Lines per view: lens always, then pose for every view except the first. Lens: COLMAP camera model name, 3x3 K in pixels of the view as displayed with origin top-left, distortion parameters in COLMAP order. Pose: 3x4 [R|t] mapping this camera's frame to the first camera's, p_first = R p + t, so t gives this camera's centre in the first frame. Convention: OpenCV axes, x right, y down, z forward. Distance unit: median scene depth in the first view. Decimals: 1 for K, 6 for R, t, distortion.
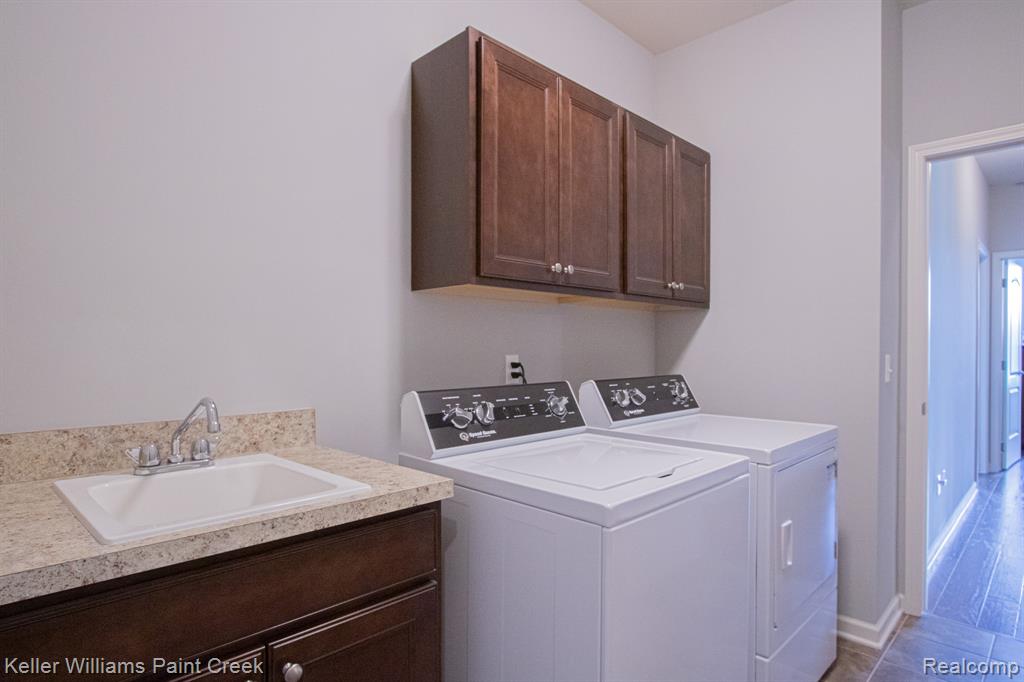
lens RADIAL K [[553.4, 0, 518.6], [0, 553.4, 343.4], [0, 0, 1]] dist [0.005872, 0.000370]
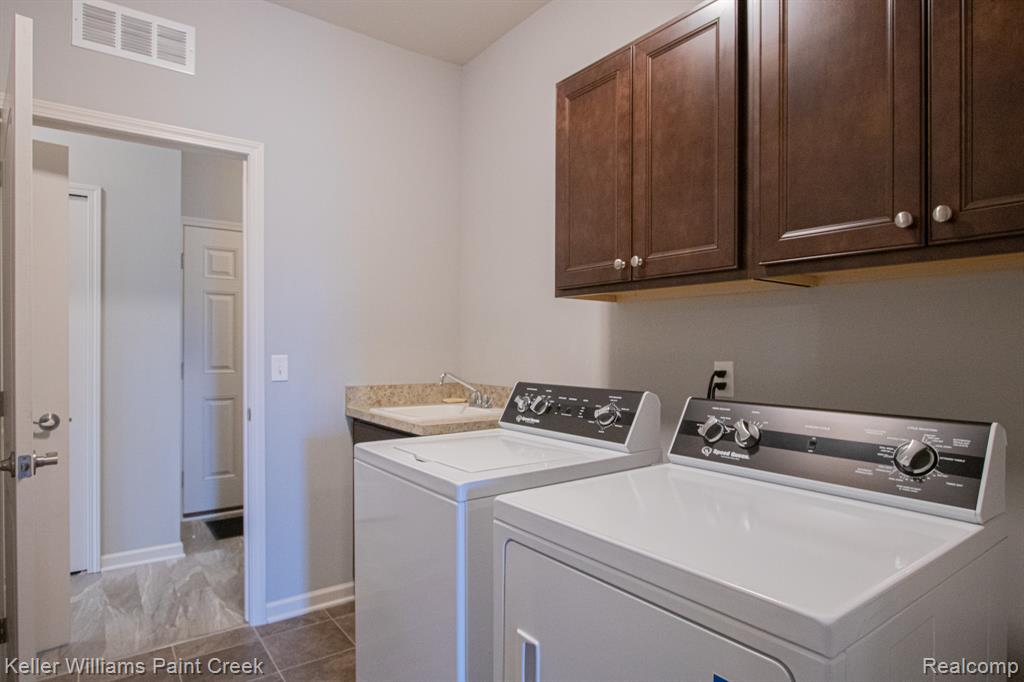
lens RADIAL K [[553.4, 0, 521.0], [0, 553.4, 344.4], [0, 0, 1]] dist [0.005872, 0.000370]
pose [[-0.112123, -0.008424, -0.993659, 1.003418], [-0.002615, 0.999963, -0.008182, 0.003080], [0.993691, 0.001681, -0.112141, 0.957881]]
